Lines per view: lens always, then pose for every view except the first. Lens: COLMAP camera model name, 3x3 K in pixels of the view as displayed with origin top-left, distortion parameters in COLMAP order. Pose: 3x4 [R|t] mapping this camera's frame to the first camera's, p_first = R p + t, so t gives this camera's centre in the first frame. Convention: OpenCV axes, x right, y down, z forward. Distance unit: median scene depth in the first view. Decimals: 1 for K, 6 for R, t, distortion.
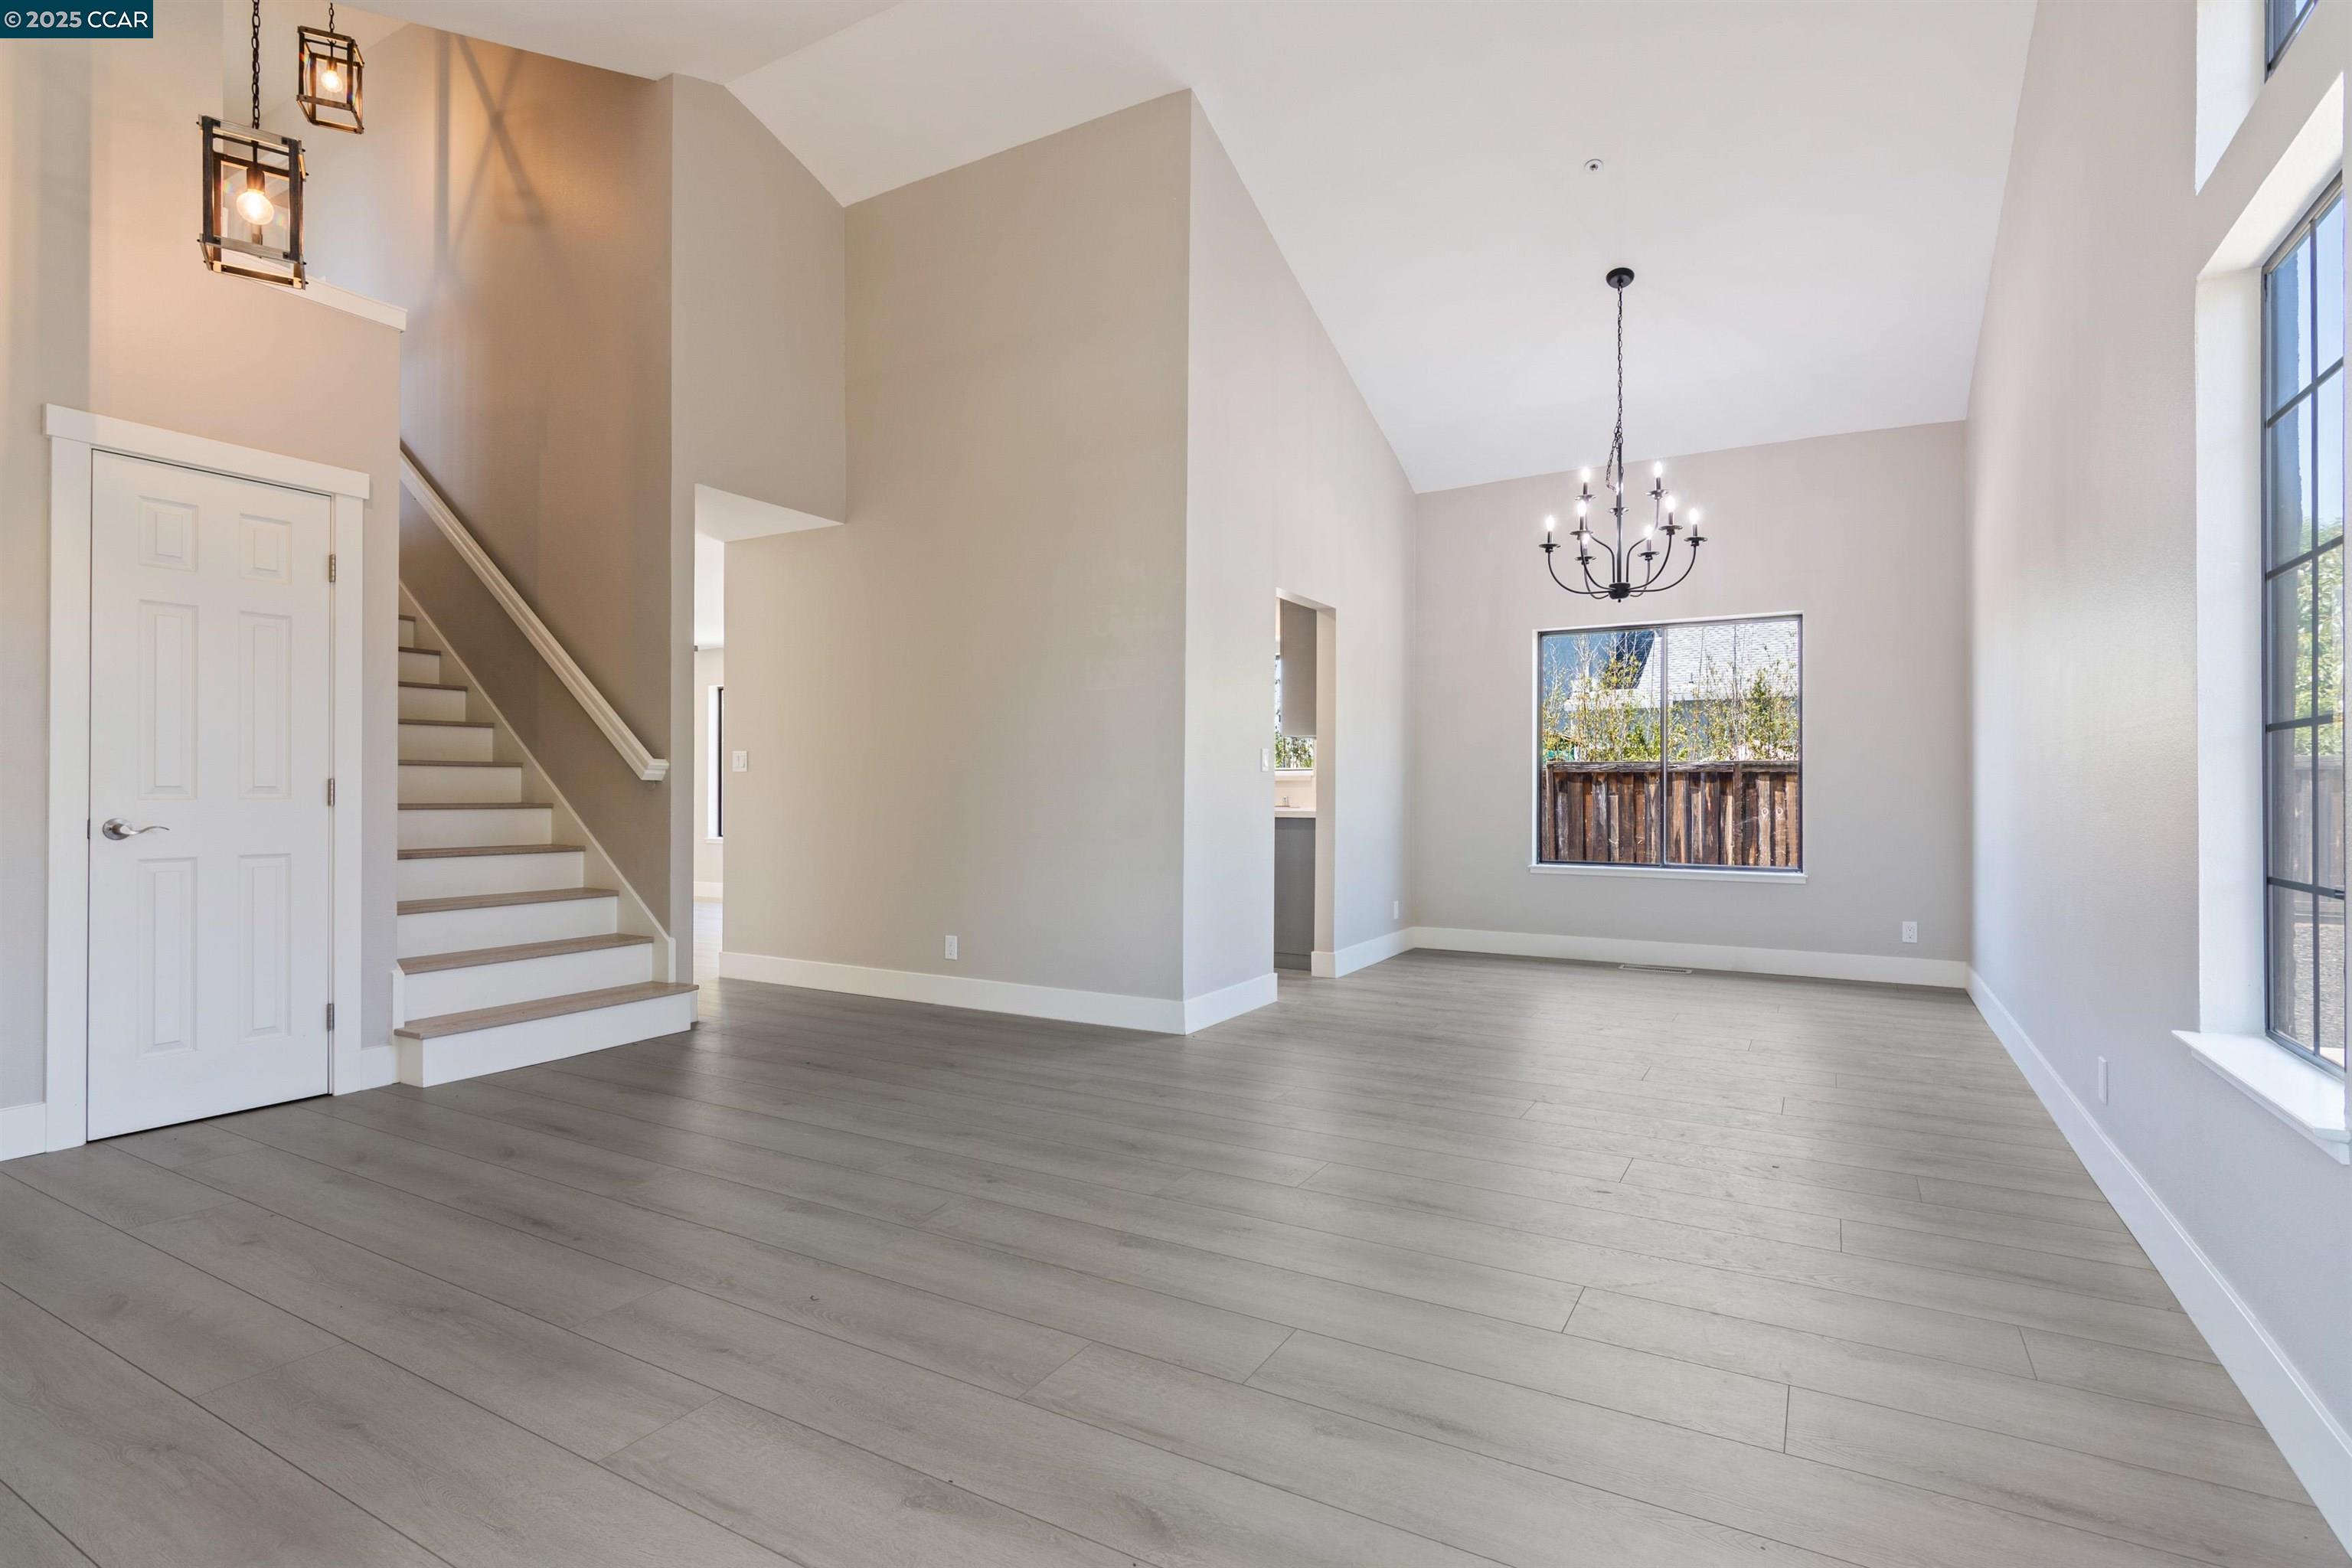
lens RADIAL K [[1123.6, 0, 1184.2], [0, 1123.6, 790.6], [0, 0, 1]] dist [-0.003255, -0.000373]
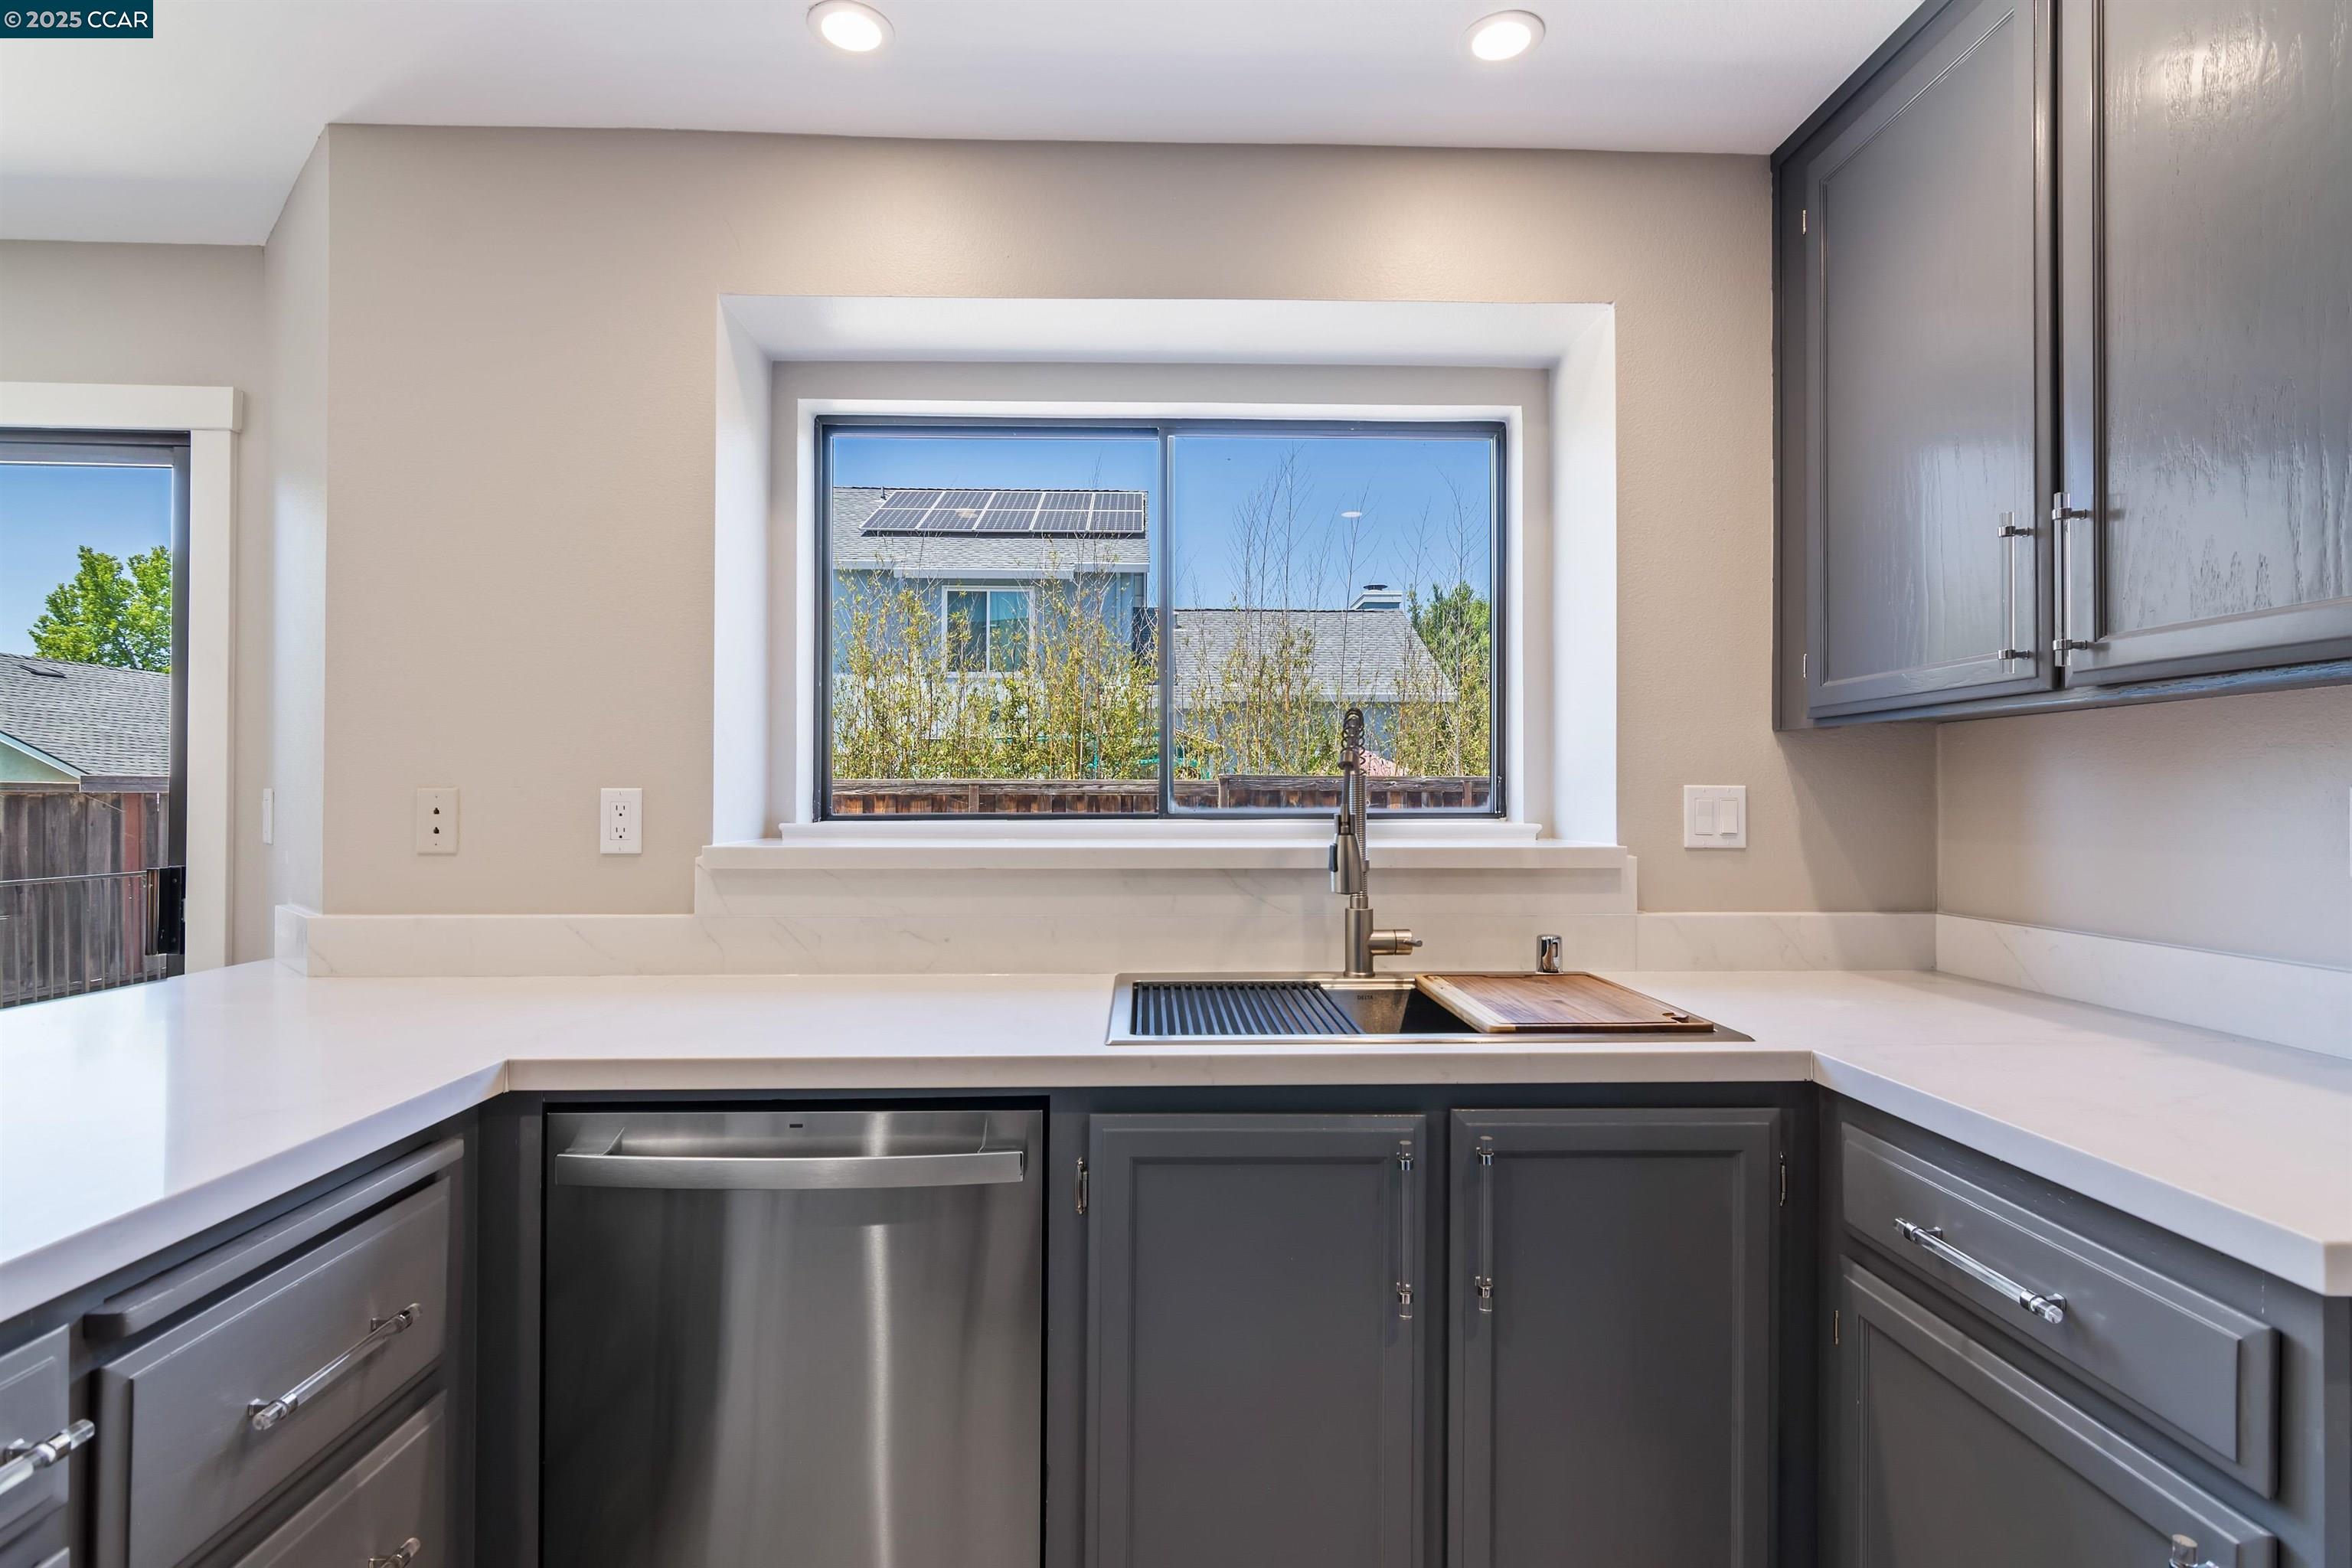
lens RADIAL K [[1123.6, 0, 1184.2], [0, 1123.6, 790.6], [0, 0, 1]] dist [-0.003255, -0.000373]
pose [[0.845879, 0.002774, 0.533368, -0.125457], [-0.000788, 0.999992, -0.003952, -0.028422], [-0.533375, 0.002922, 0.845874, 0.928383]]
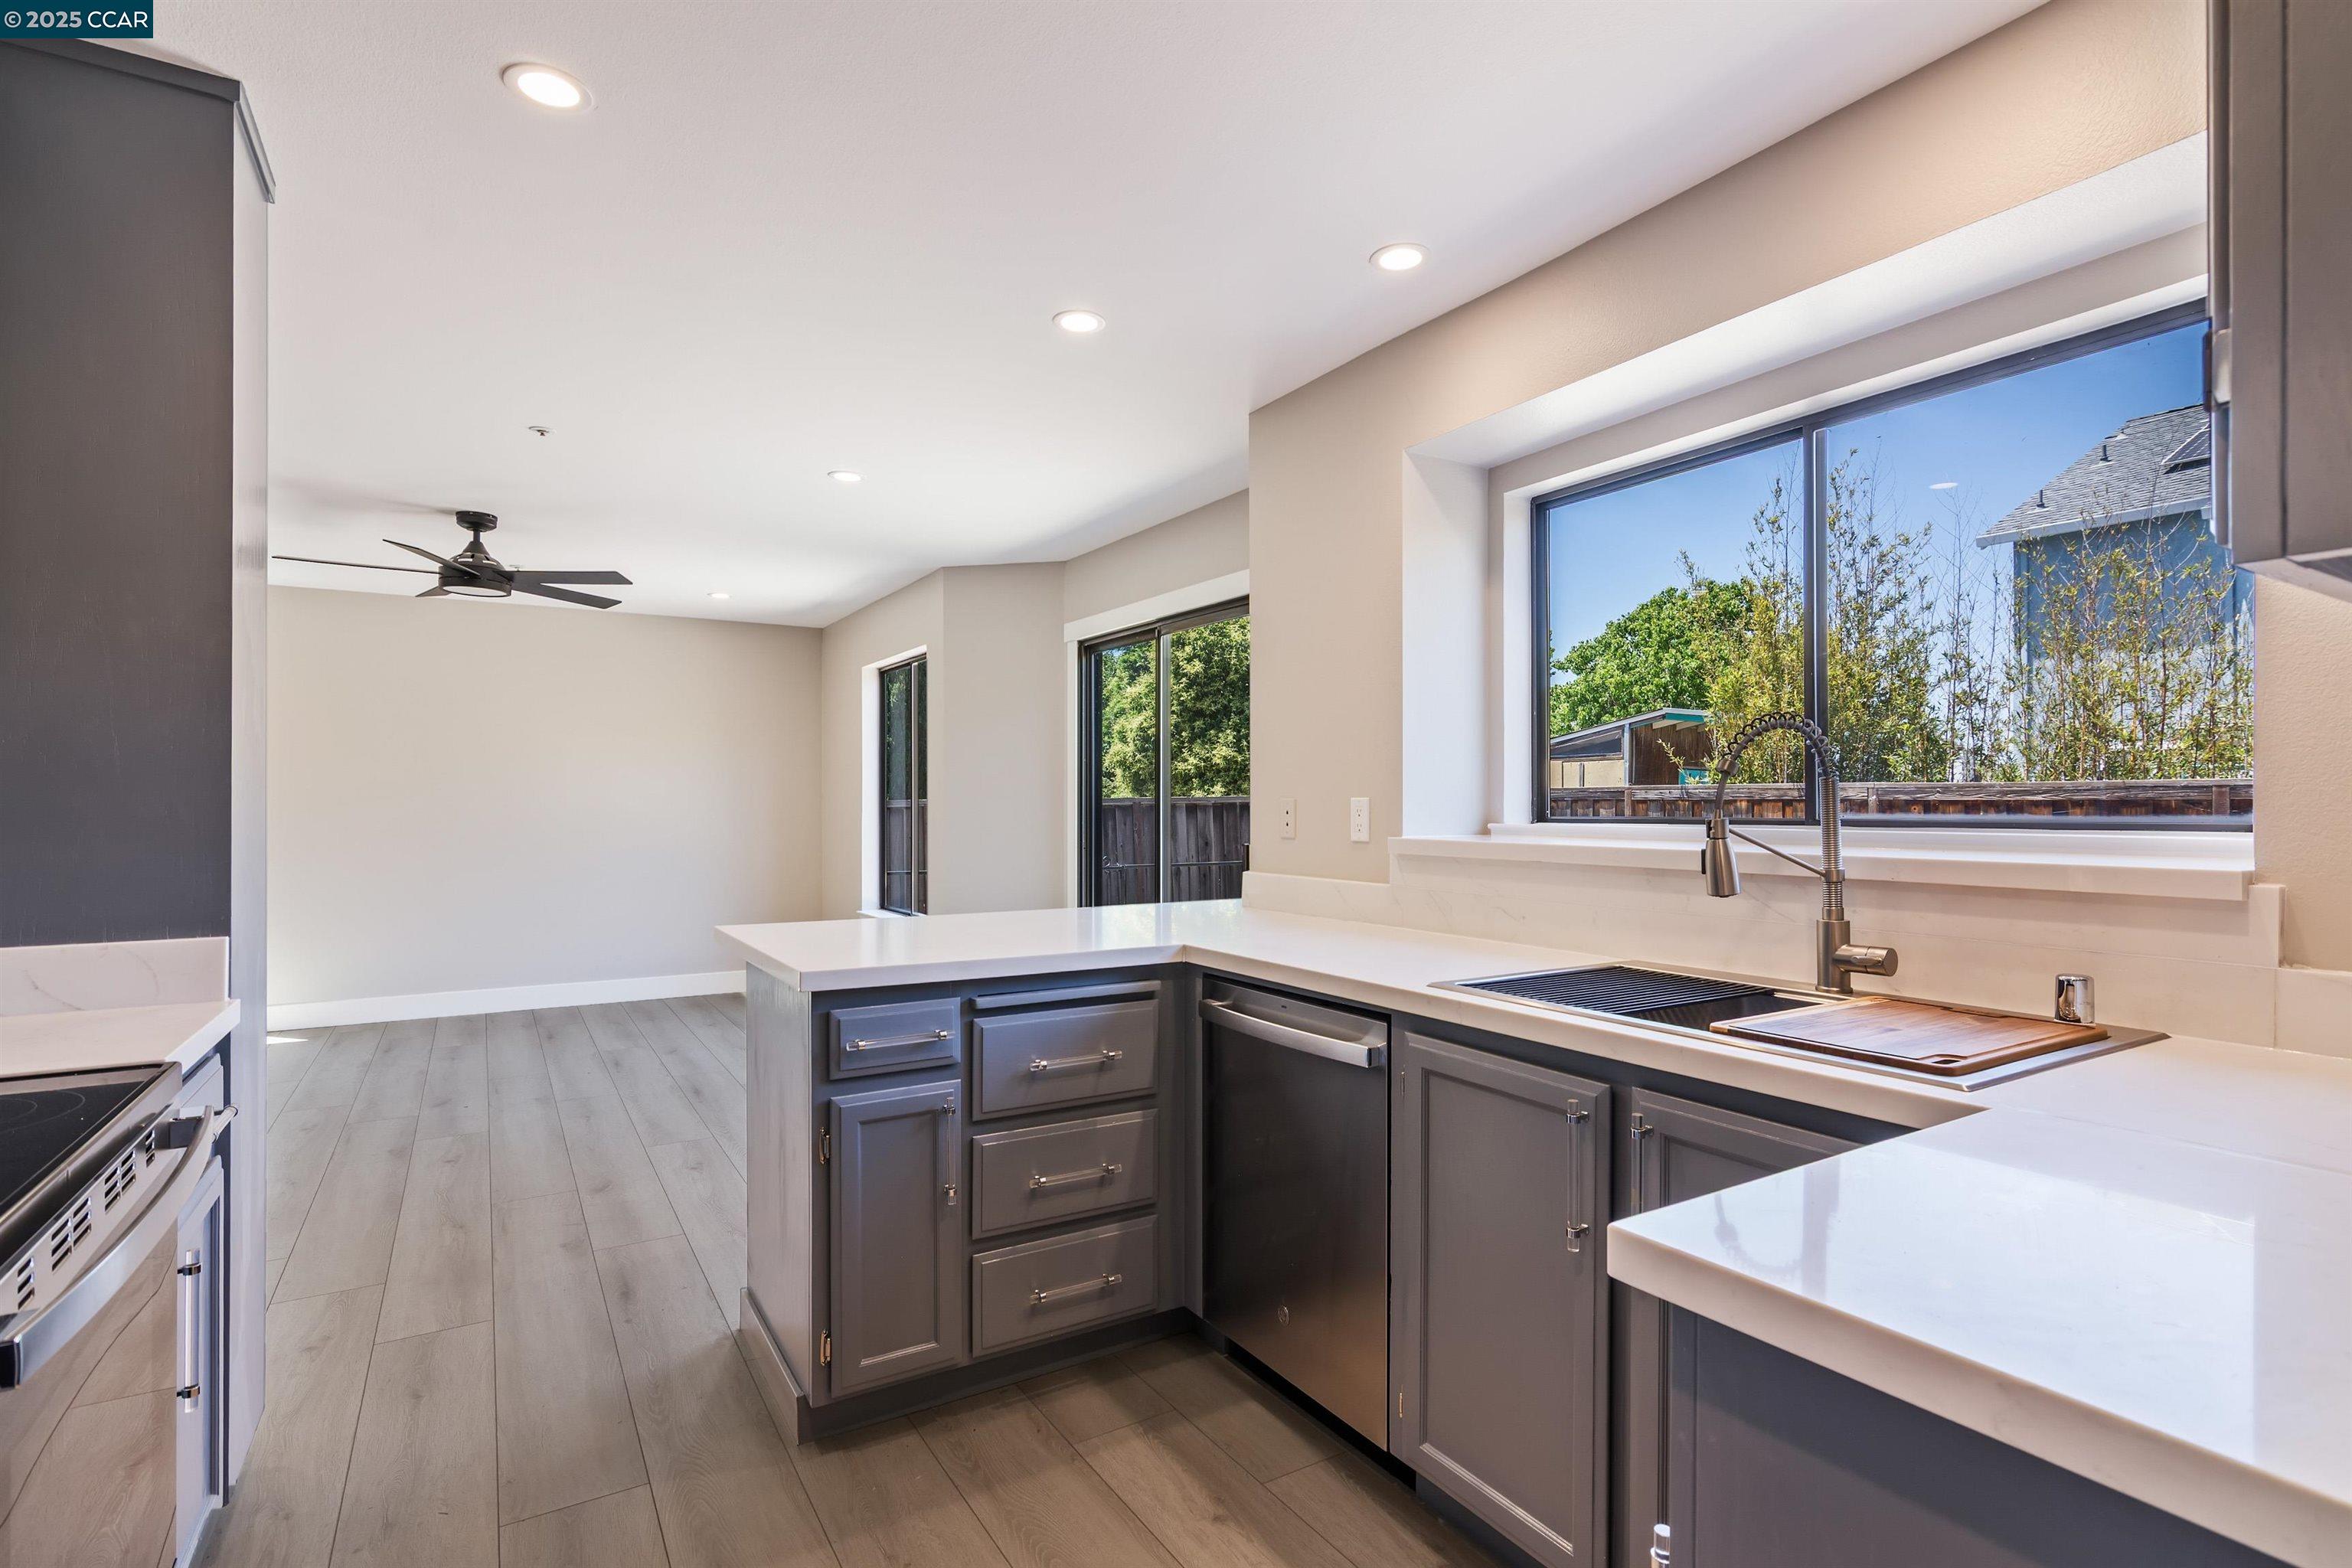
lens RADIAL K [[1134.8, 0, 1185.2], [0, 1134.8, 793.8], [0, 0, 1]] dist [-0.002635, 0.000940]
pose [[0.879780, -0.005294, -0.475352, 0.051432], [0.002174, 0.999972, -0.007114, -0.028570], [0.475377, 0.005225, 0.879767, 0.833793]]
